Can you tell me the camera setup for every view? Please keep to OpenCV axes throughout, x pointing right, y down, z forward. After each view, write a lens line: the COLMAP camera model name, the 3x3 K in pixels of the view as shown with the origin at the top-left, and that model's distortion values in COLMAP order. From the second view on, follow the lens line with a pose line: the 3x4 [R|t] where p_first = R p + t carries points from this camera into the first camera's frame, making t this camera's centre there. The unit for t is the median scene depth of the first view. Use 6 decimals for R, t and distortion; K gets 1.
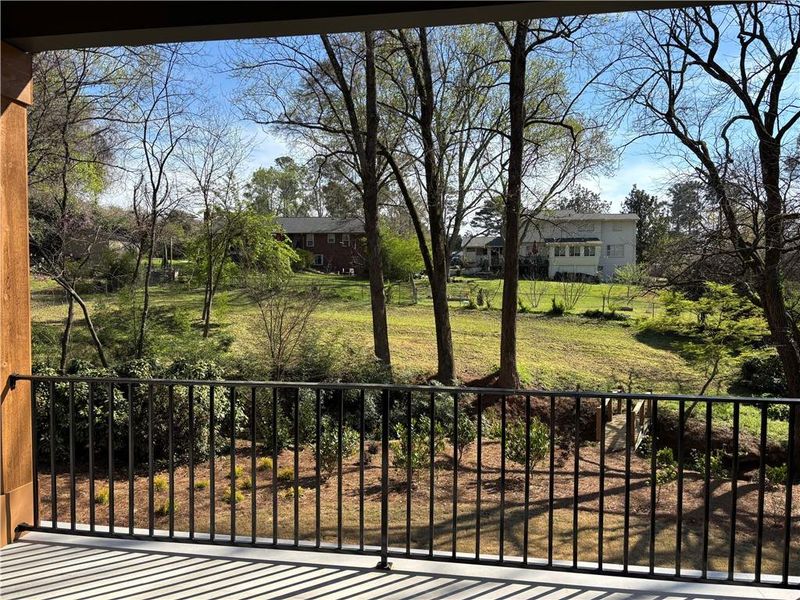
lens RADIAL K [[607.4, 0, 398.1], [0, 607.4, 303.3], [0, 0, 1]] dist [0.087457, -0.079738]
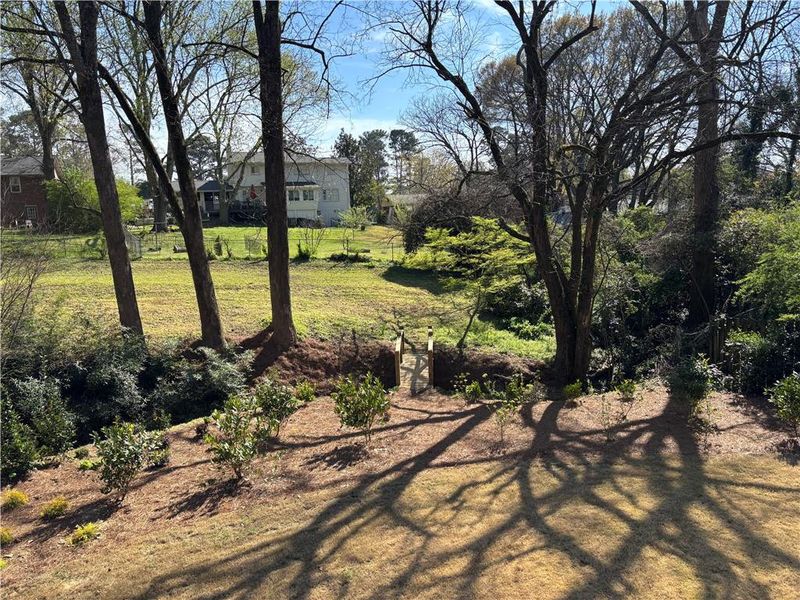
lens RADIAL K [[607.4, 0, 398.1], [0, 607.4, 303.3], [0, 0, 1]] dist [0.087457, -0.079738]
pose [[0.884908, -0.098516, 0.455228, -0.065777], [0.059482, 0.993275, 0.099330, -0.000709], [-0.461952, -0.060820, 0.884817, 0.098434]]
